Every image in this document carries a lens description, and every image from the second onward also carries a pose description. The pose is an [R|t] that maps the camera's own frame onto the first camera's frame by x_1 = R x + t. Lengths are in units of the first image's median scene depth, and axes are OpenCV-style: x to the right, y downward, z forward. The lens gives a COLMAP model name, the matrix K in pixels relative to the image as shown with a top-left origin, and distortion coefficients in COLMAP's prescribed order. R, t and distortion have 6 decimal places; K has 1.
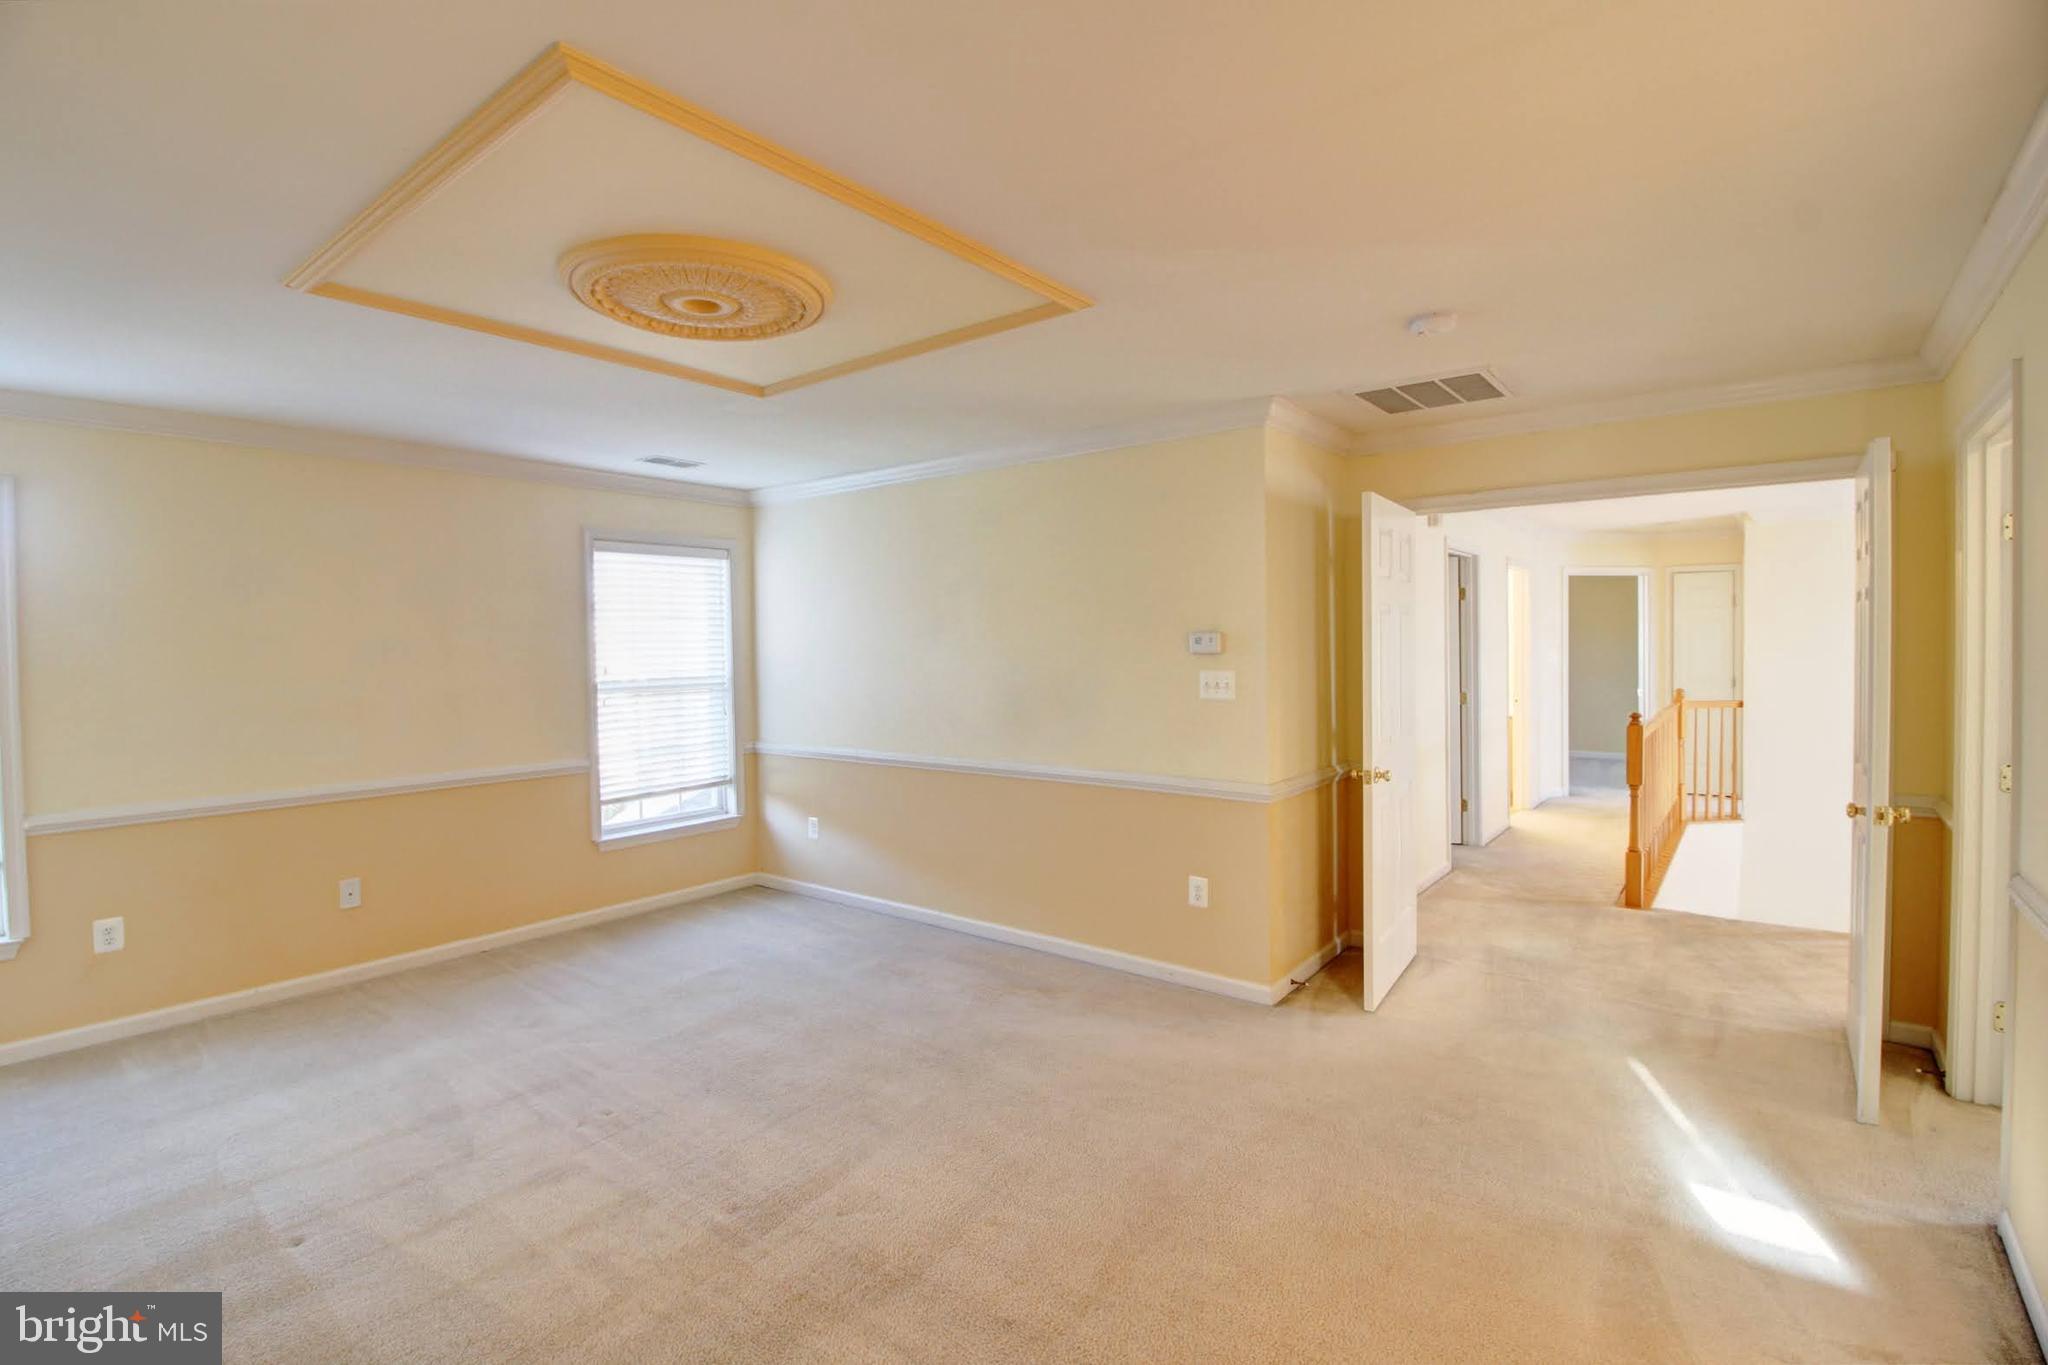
lens RADIAL K [[951.0, 0, 1021.5], [0, 951.0, 663.8], [0, 0, 1]] dist [0.002246, -0.018432]
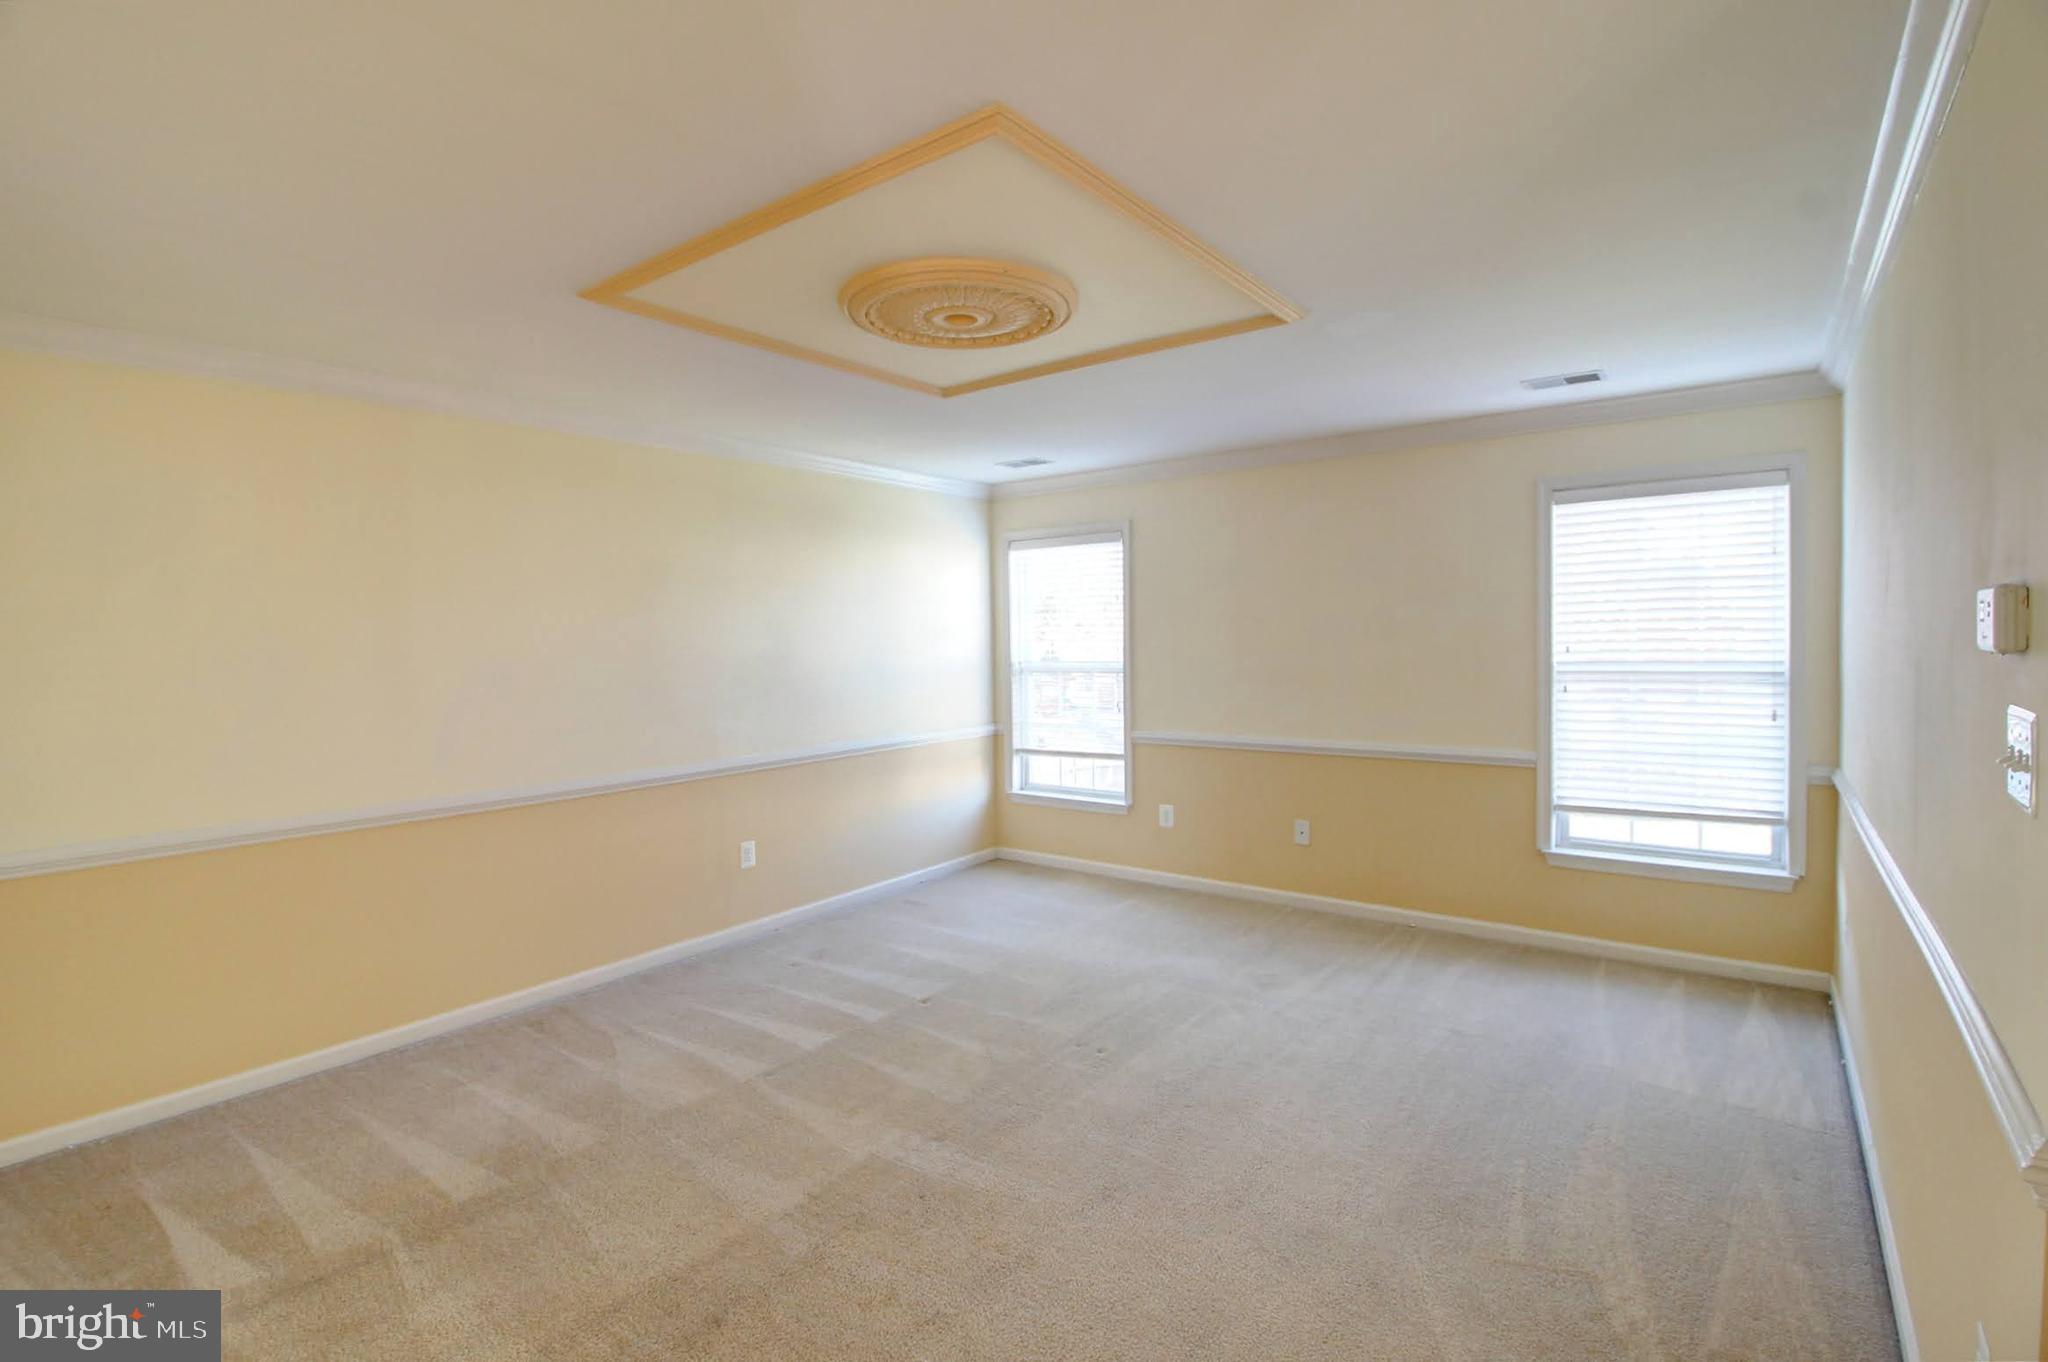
lens RADIAL K [[951.0, 0, 1021.5], [0, 951.0, 662.3], [0, 0, 1]] dist [0.002246, -0.018432]
pose [[0.005105, 0.038622, -0.999241, 0.384674], [-0.004129, 0.999246, 0.038601, -0.011402], [0.999978, 0.003929, 0.005260, 0.527457]]
